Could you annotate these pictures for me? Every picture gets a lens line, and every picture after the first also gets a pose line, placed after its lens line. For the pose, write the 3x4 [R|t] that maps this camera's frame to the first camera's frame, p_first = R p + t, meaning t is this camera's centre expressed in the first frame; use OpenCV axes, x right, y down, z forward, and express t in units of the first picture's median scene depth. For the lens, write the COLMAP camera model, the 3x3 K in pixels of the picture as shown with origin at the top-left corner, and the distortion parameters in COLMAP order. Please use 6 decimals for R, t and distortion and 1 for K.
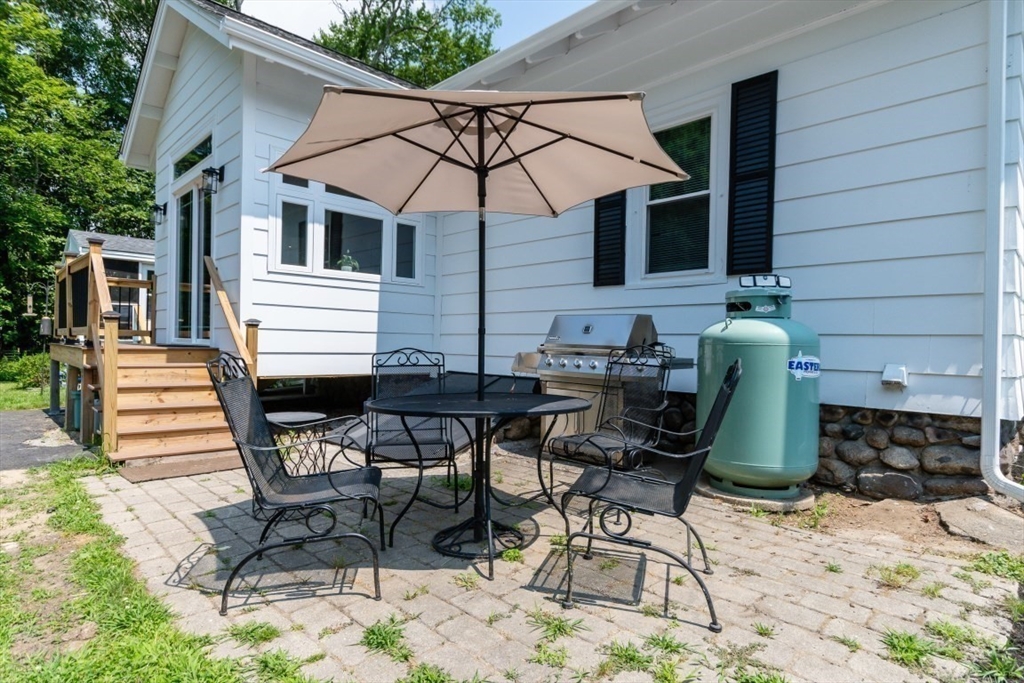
lens RADIAL K [[564.1, 0, 512.0], [0, 564.1, 341.5], [0, 0, 1]] dist [-0.004360, -0.000047]
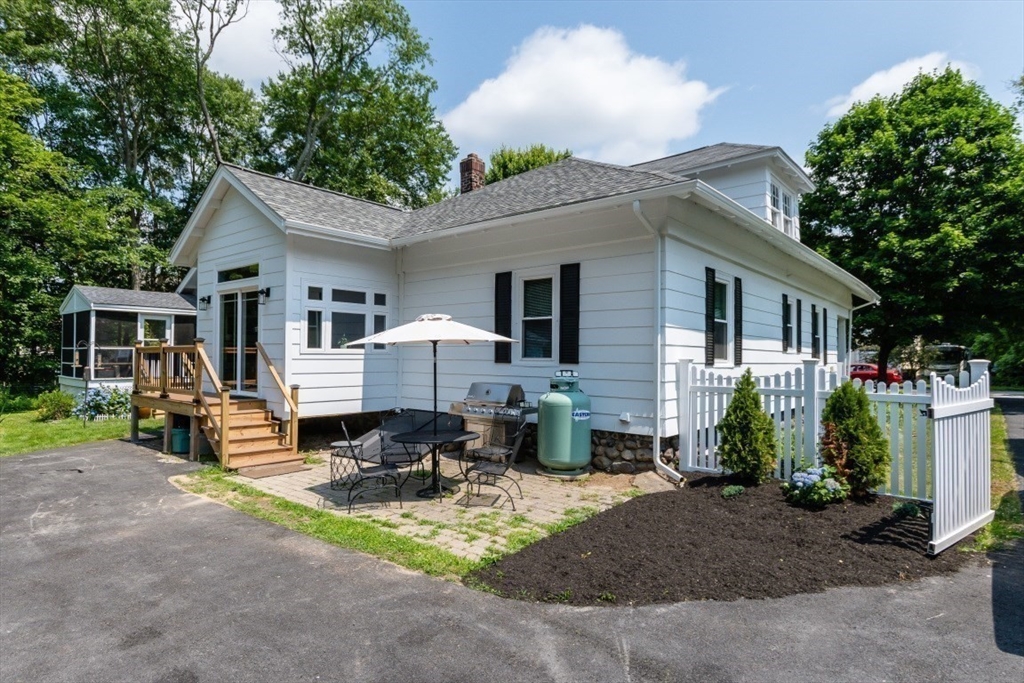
lens RADIAL K [[571.7, 0, 500.8], [0, 571.7, 340.9], [0, 0, 1]] dist [0.006625, 0.000079]
pose [[0.996008, -0.009936, 0.088708, 0.008222], [0.011618, 0.999762, -0.018466, -0.190847], [-0.088503, 0.019423, 0.995886, -1.122050]]
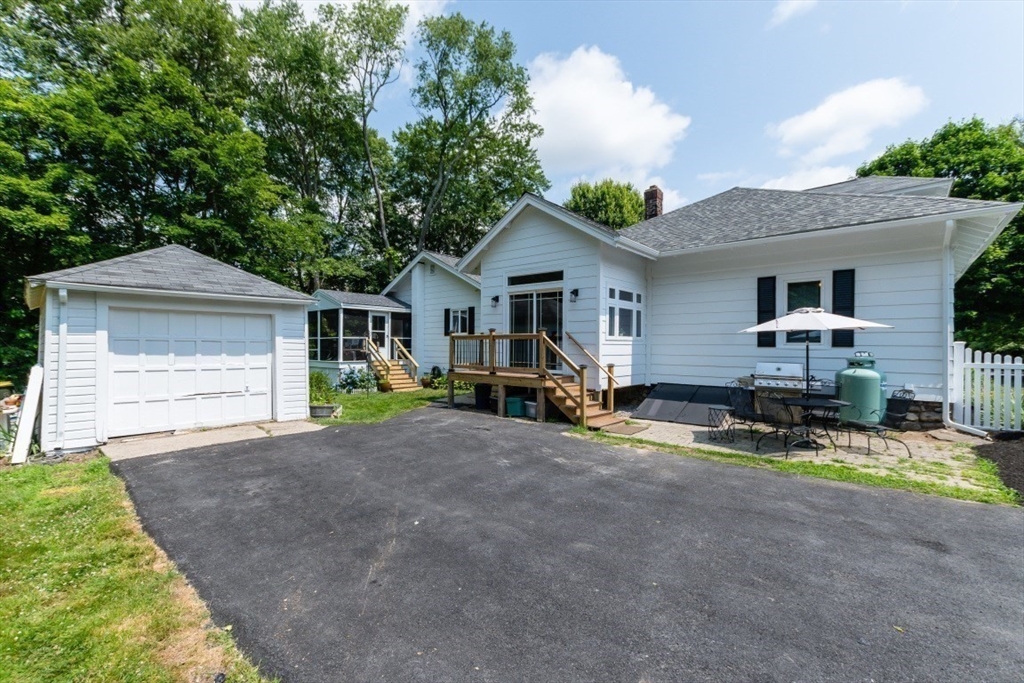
lens RADIAL K [[447.2, 0, 512.0], [0, 447.2, 341.5], [0, 0, 1]] dist [0.000852, 0.000656]
pose [[0.996058, -0.013151, 0.087724, -1.444571], [0.013287, 0.999911, -0.000966, -0.187976], [-0.087703, 0.002128, 0.996144, -1.025845]]
